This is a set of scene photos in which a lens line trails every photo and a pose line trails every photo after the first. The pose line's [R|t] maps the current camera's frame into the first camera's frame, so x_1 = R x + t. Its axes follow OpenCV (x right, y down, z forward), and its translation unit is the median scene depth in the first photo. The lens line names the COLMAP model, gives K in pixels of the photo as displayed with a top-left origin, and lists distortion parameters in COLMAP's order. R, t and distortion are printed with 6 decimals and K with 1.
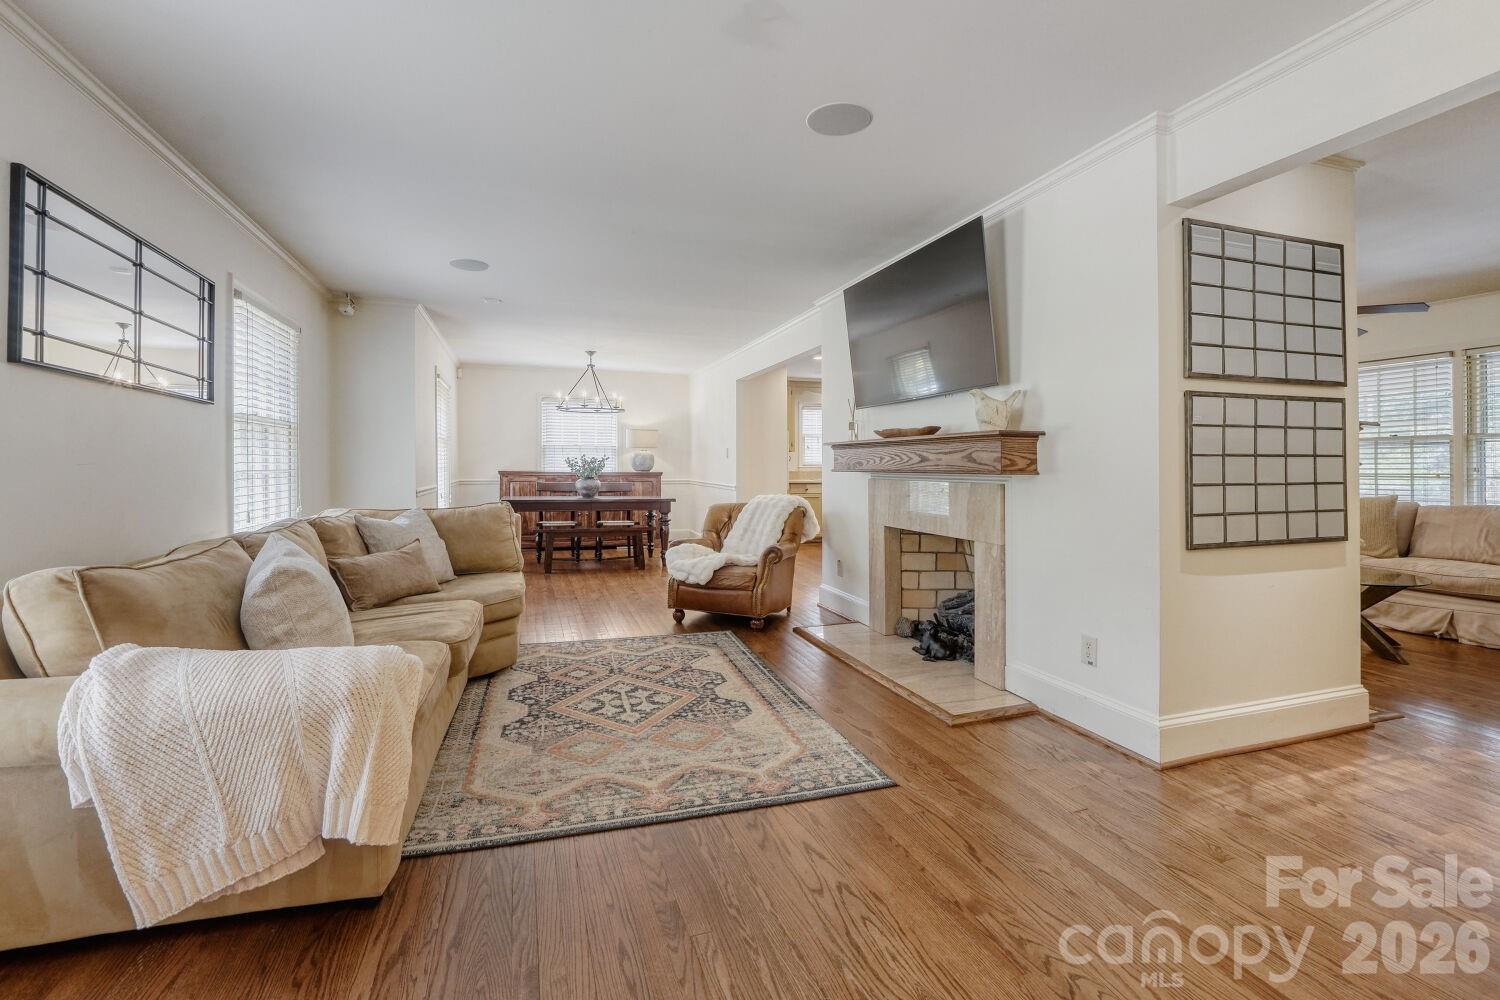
lens RADIAL K [[664.6, 0, 755.3], [0, 664.6, 467.4], [0, 0, 1]] dist [-0.014485, 0.003517]
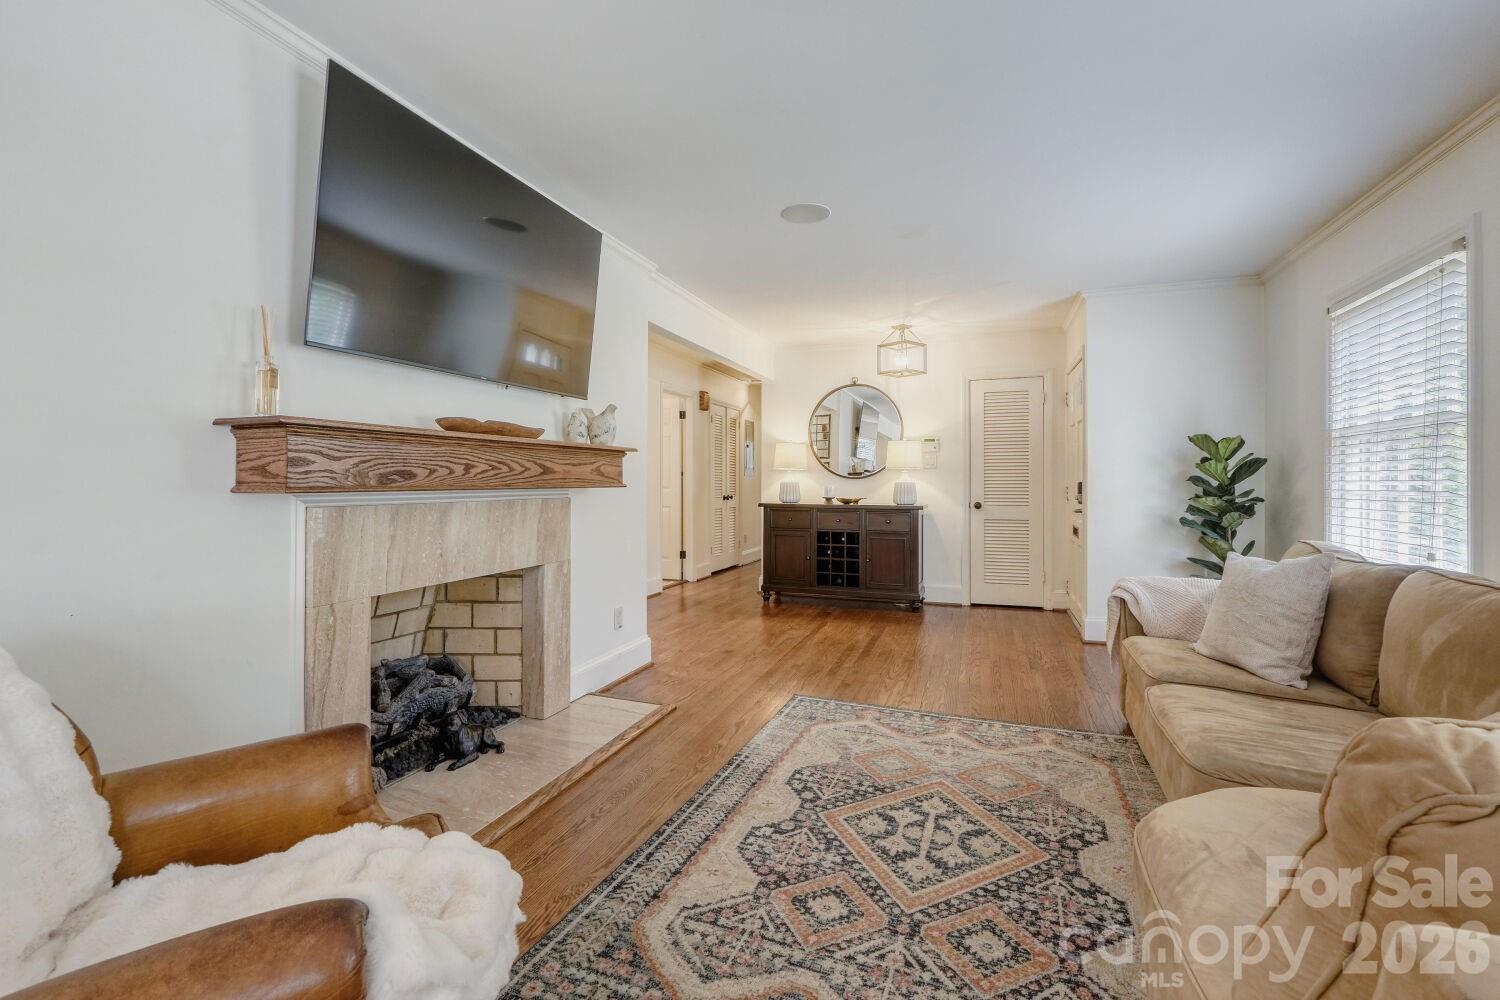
lens RADIAL K [[664.6, 0, 766.8], [0, 664.6, 481.9], [0, 0, 1]] dist [-0.014485, 0.003517]
pose [[-0.792753, -0.008109, 0.609489, -0.469120], [-0.005692, 0.999966, 0.005901, -0.006287], [-0.609516, 0.001209, -0.792773, 1.621704]]
